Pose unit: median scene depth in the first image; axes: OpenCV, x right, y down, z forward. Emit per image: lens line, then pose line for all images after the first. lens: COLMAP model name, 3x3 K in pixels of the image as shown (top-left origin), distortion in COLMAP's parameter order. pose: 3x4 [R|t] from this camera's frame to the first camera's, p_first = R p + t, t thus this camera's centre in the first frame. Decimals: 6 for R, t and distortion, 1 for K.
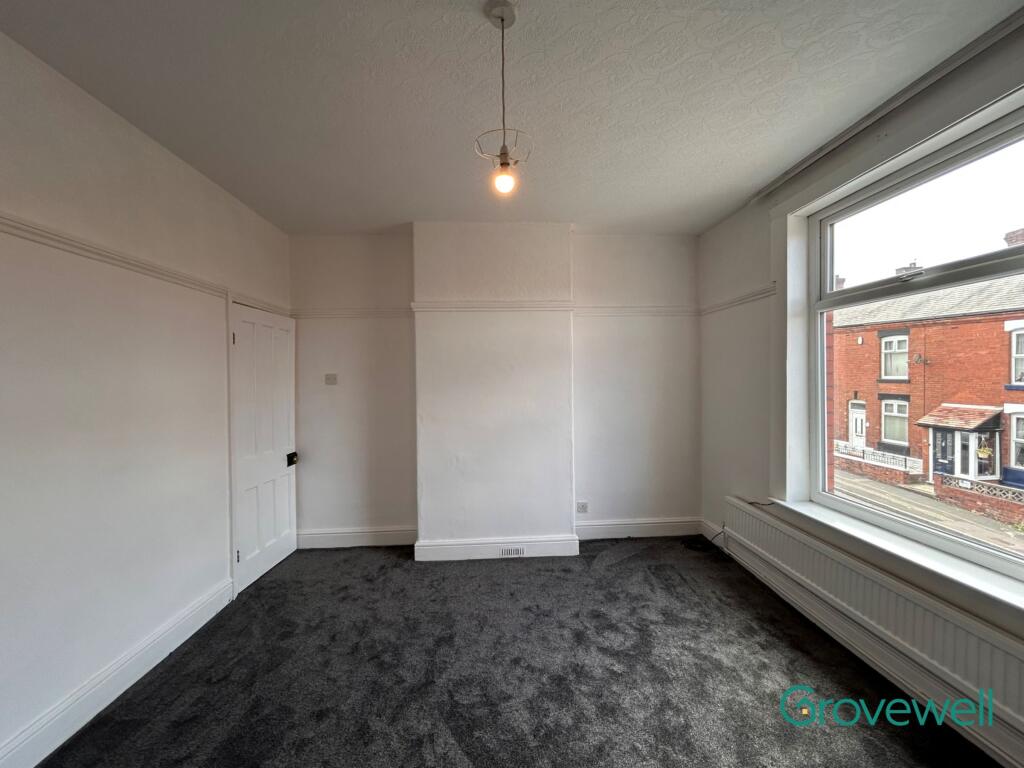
lens RADIAL K [[418.2, 0, 512.0], [0, 418.2, 384.0], [0, 0, 1]] dist [0.000038, -0.000782]
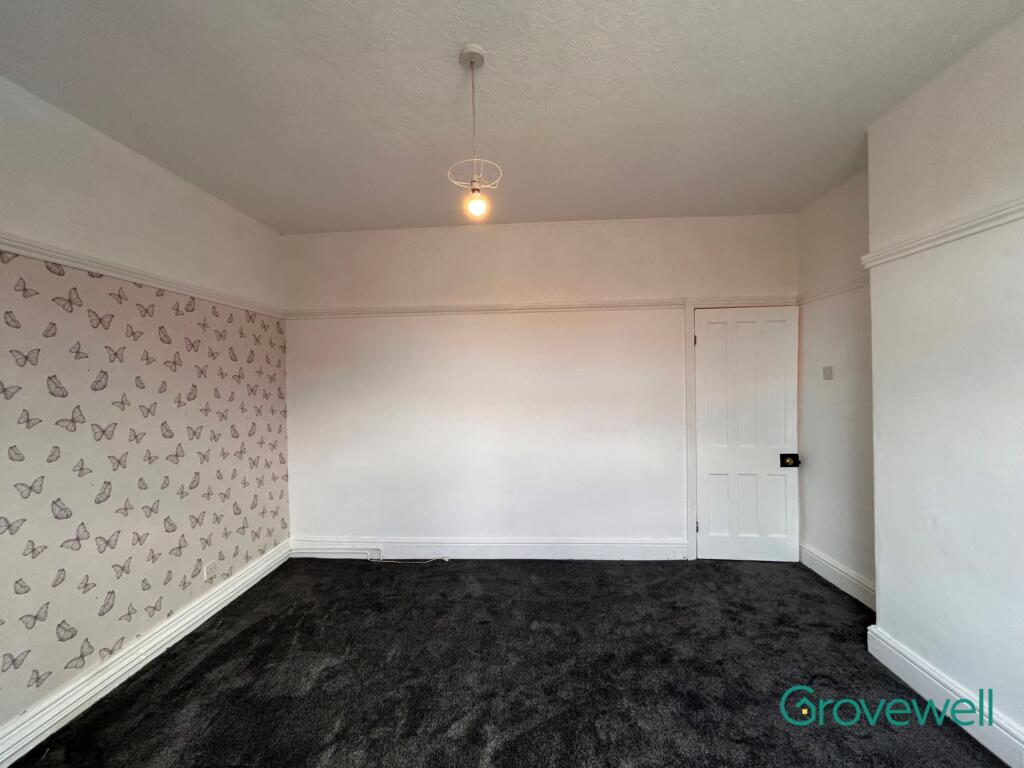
lens RADIAL K [[418.2, 0, 512.0], [0, 418.2, 384.0], [0, 0, 1]] dist [0.000038, -0.000782]
pose [[-0.102496, 0.023559, -0.994454, 0.486491], [0.008469, 0.999704, 0.022811, -0.015293], [0.994697, -0.006084, -0.102665, 0.538360]]
